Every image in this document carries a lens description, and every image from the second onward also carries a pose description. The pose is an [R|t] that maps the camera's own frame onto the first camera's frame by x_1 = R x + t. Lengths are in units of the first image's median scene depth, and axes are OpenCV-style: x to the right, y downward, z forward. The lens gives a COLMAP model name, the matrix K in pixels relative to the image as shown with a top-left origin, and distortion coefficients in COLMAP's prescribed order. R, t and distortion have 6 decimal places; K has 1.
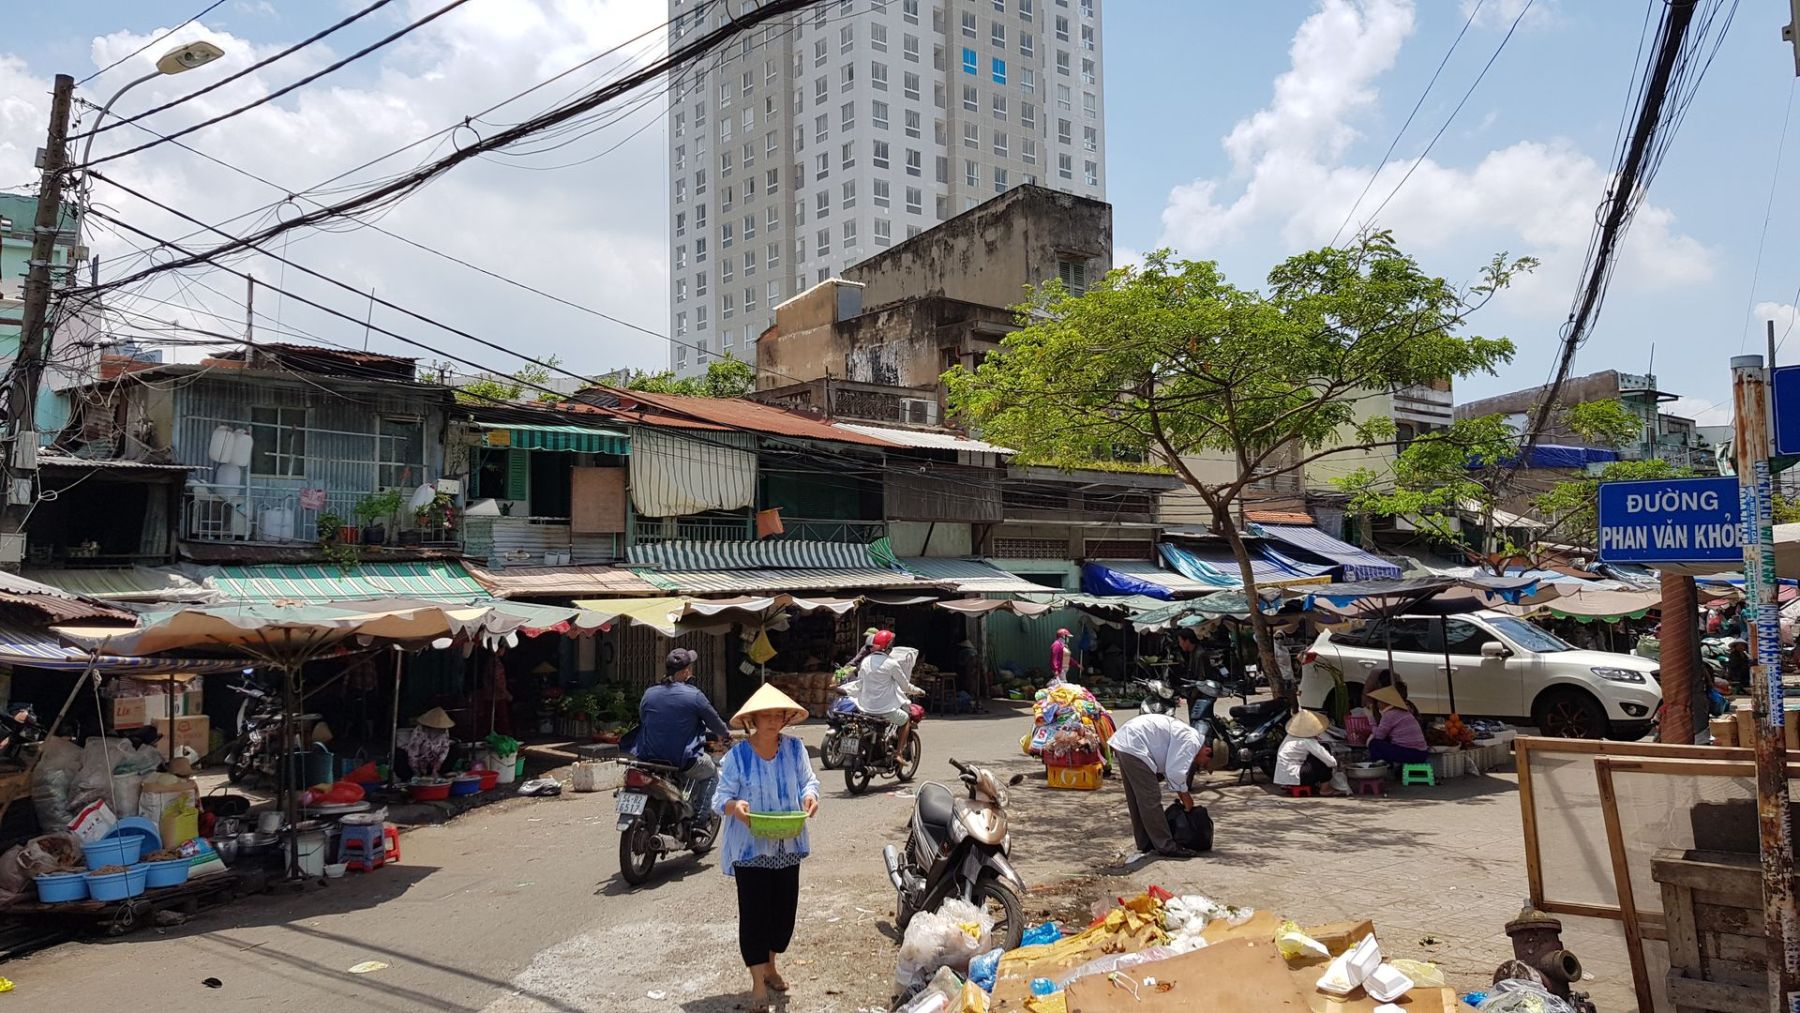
lens RADIAL K [[1404.7, 0, 898.4], [0, 1404.7, 463.6], [0, 0, 1]] dist [0.086321, -0.134307]
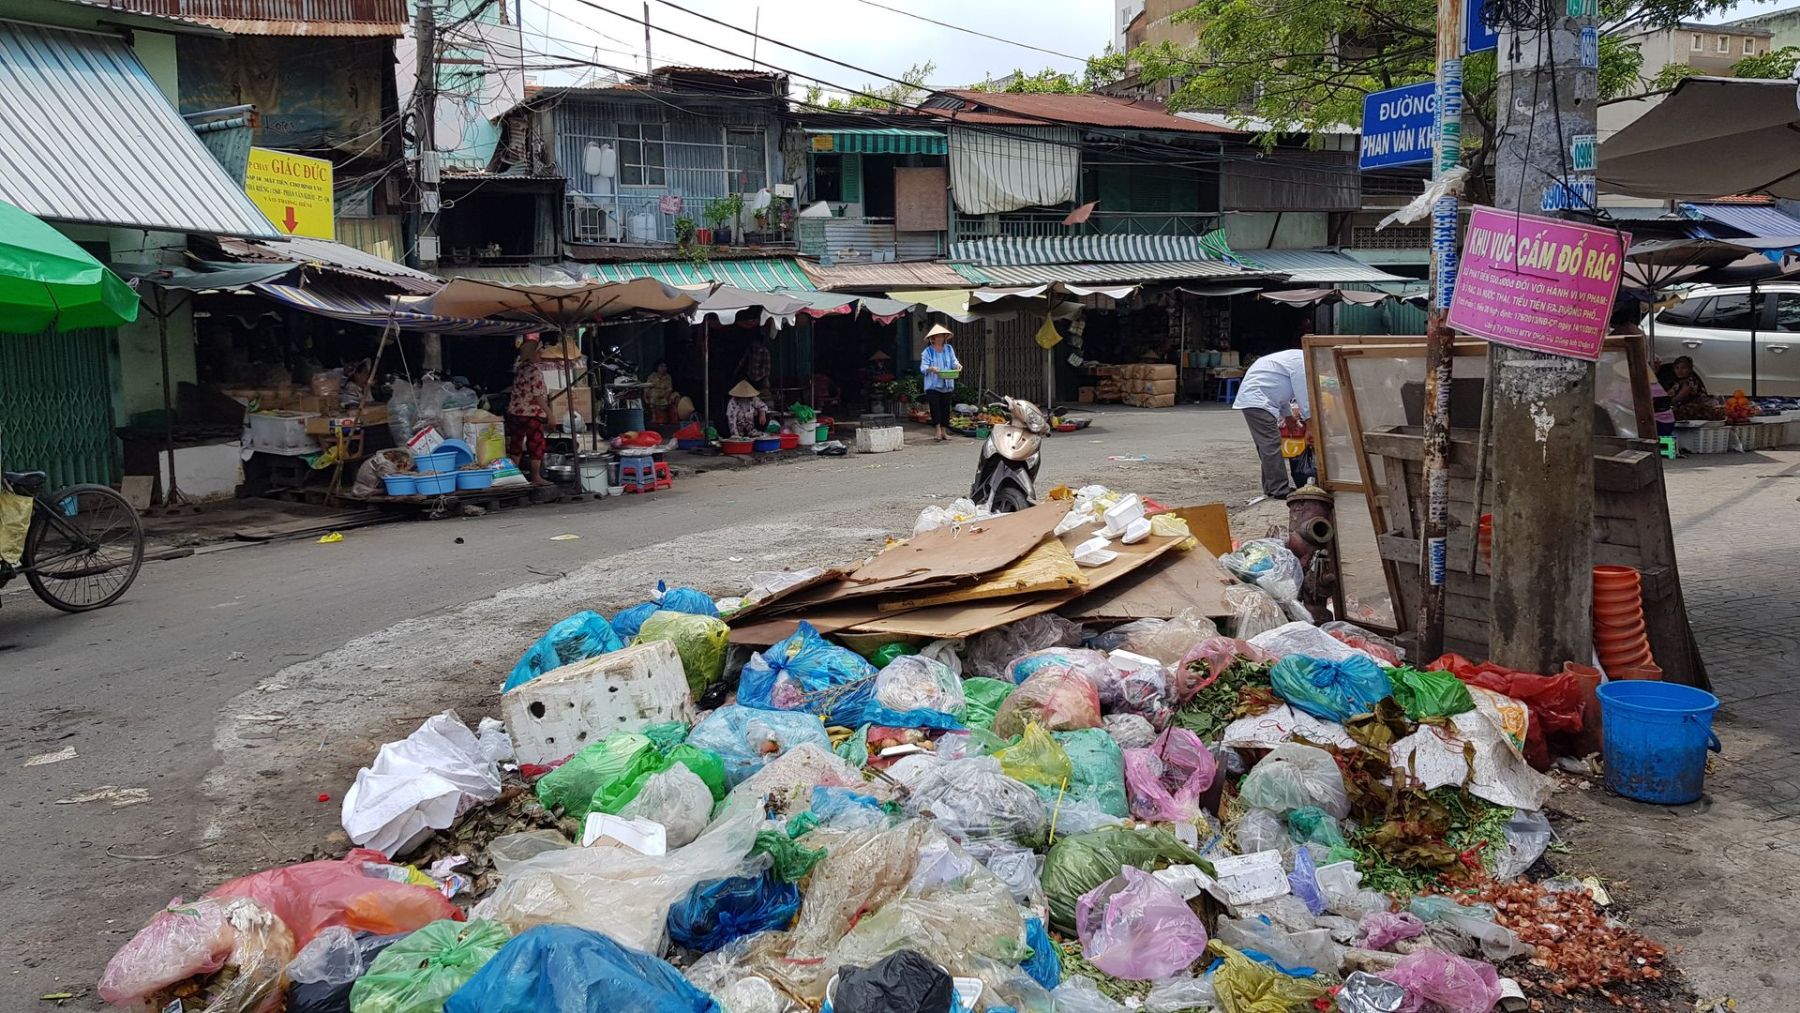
lens RADIAL K [[1415.1, 0, 900.0], [0, 1415.1, 506.5], [0, 0, 1]] dist [0.114135, -0.276761]
pose [[0.944807, 0.033716, -0.325887, 0.135131], [0.040669, 0.974928, 0.218774, 0.017049], [0.325093, -0.219953, 0.919747, -0.045654]]
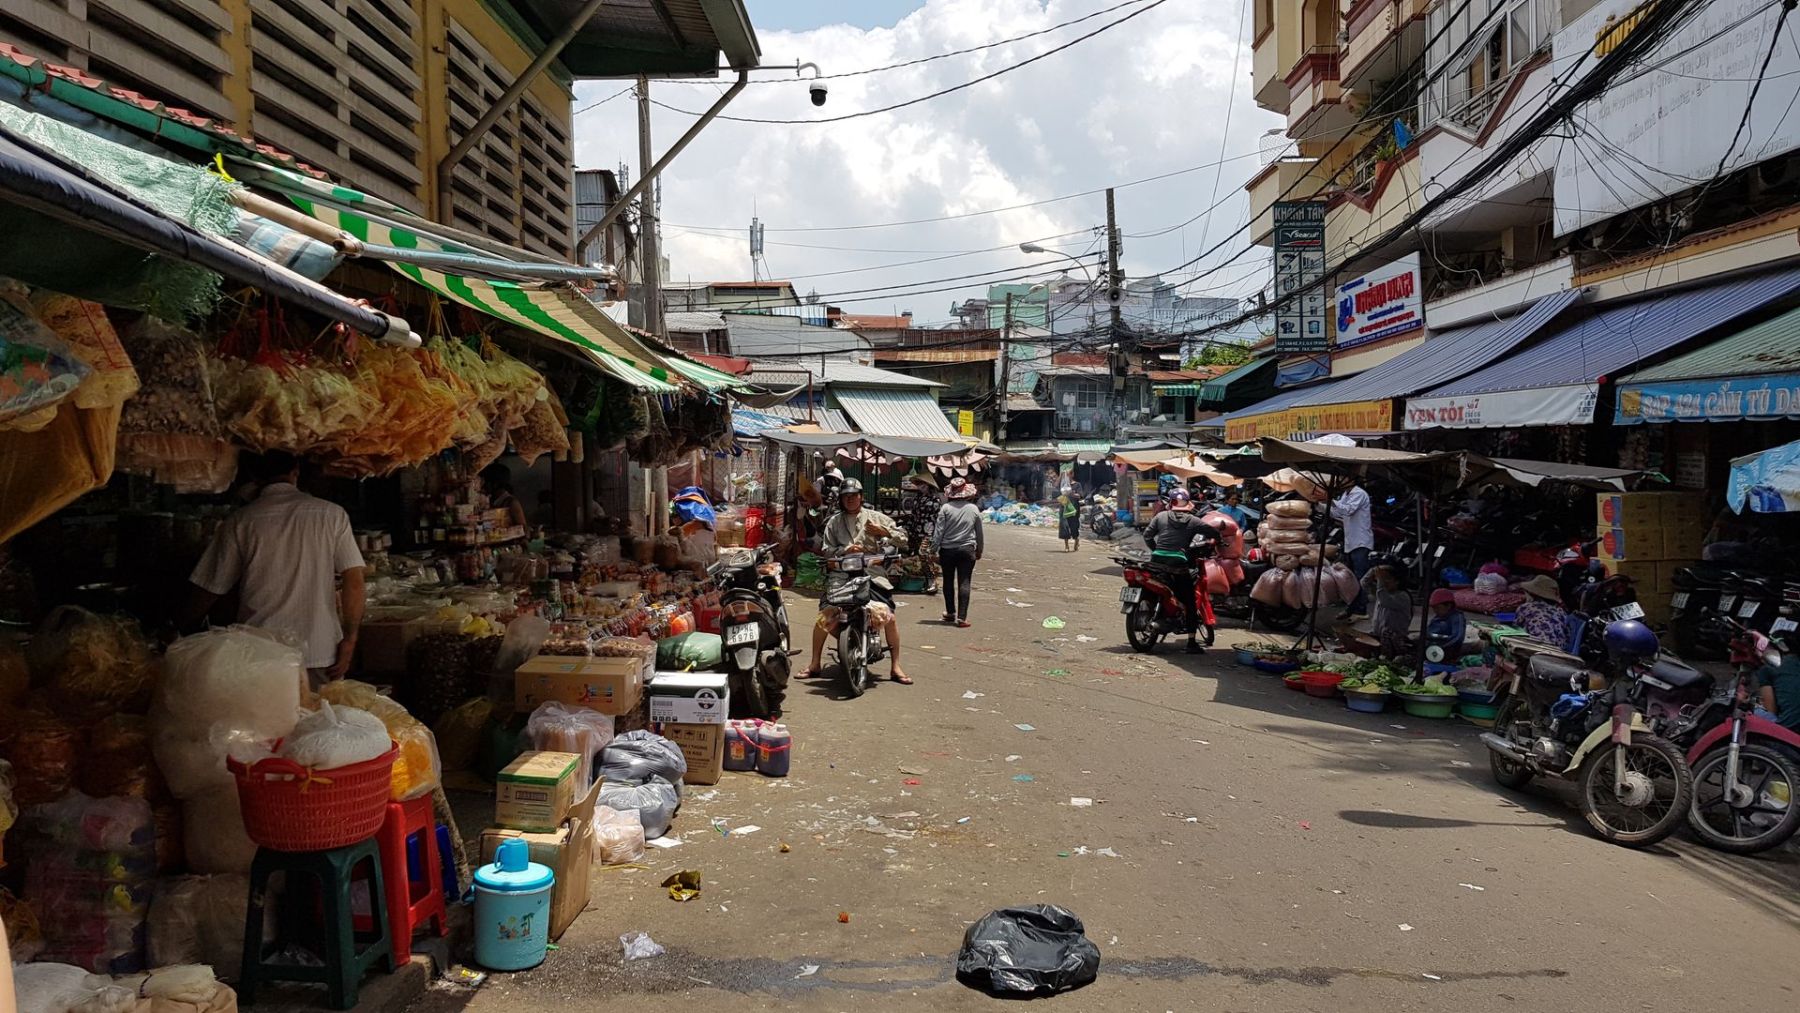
lens RADIAL K [[1404.7, 0, 898.4], [0, 1404.7, 463.6], [0, 0, 1]] dist [0.086321, -0.134307]
pose [[0.746362, 0.012113, -0.665430, 1.061399], [0.052497, 0.995648, 0.077006, -0.108309], [0.663466, -0.092408, 0.742478, -1.233595]]
